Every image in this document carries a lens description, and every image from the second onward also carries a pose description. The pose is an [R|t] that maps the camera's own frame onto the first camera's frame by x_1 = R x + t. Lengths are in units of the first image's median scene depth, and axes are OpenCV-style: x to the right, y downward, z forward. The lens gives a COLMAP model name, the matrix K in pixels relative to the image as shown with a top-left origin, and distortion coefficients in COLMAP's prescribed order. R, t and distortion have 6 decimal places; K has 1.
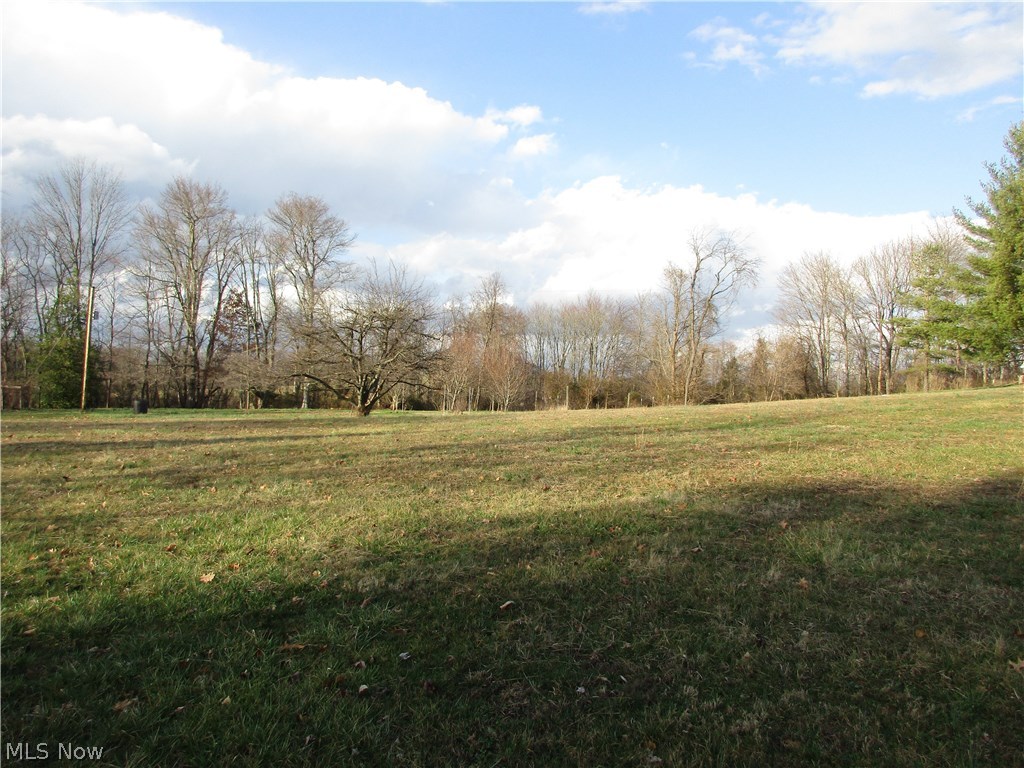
lens RADIAL K [[763.9, 0, 509.1], [0, 763.9, 382.1], [0, 0, 1]] dist [0.003107, -0.001712]
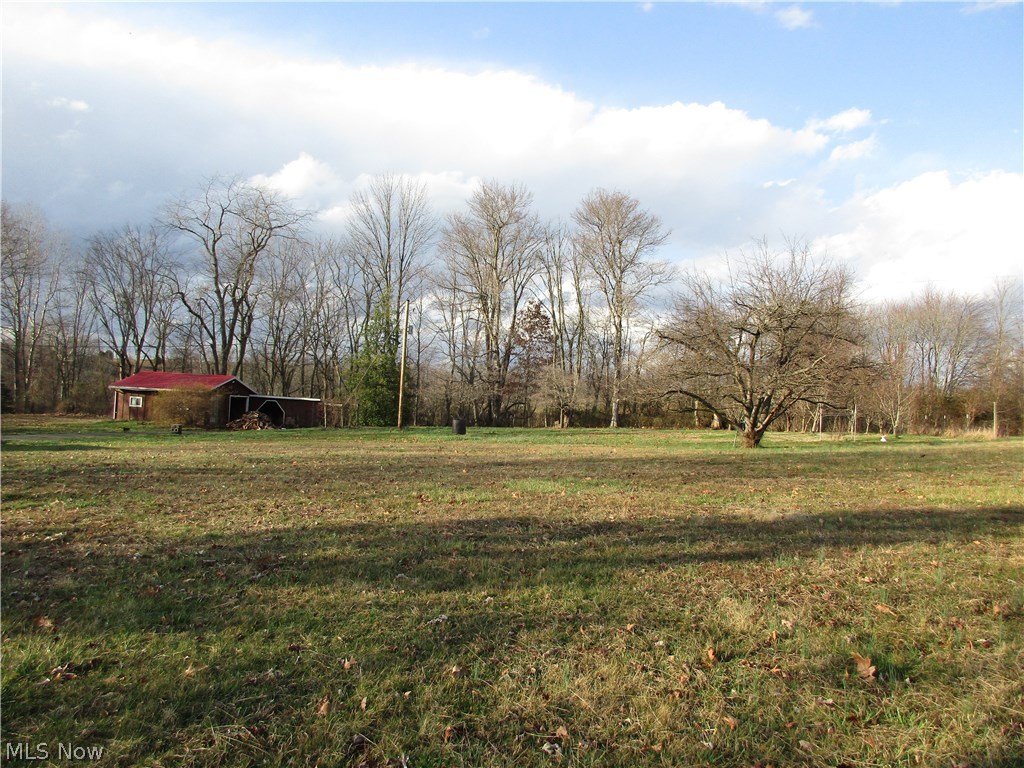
lens RADIAL K [[763.9, 0, 509.1], [0, 763.9, 382.1], [0, 0, 1]] dist [0.003107, -0.001712]
pose [[0.948273, -0.010784, -0.317273, -0.100758], [0.005150, 0.999814, -0.018588, -0.002821], [0.317414, 0.015993, 0.948152, 0.109765]]
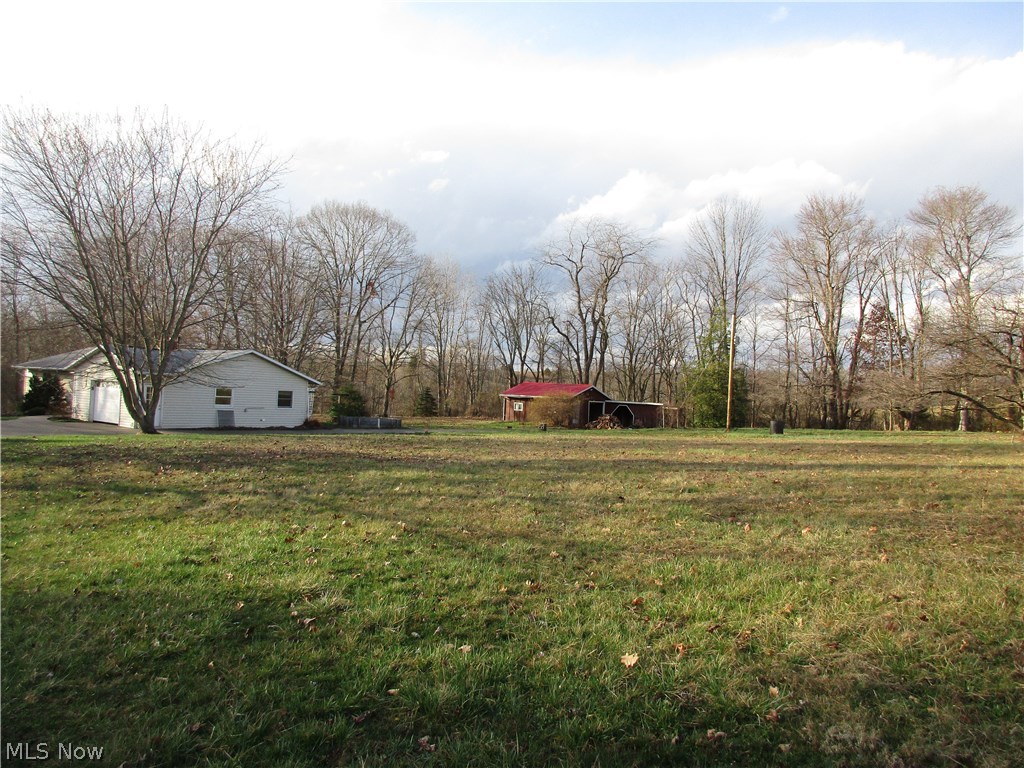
lens RADIAL K [[763.9, 0, 509.1], [0, 763.9, 382.1], [0, 0, 1]] dist [0.003107, -0.001712]
pose [[0.690720, -0.030869, -0.722463, 0.005132], [0.011229, 0.999426, -0.031967, 0.000856], [0.723035, 0.013968, 0.690670, 0.031724]]
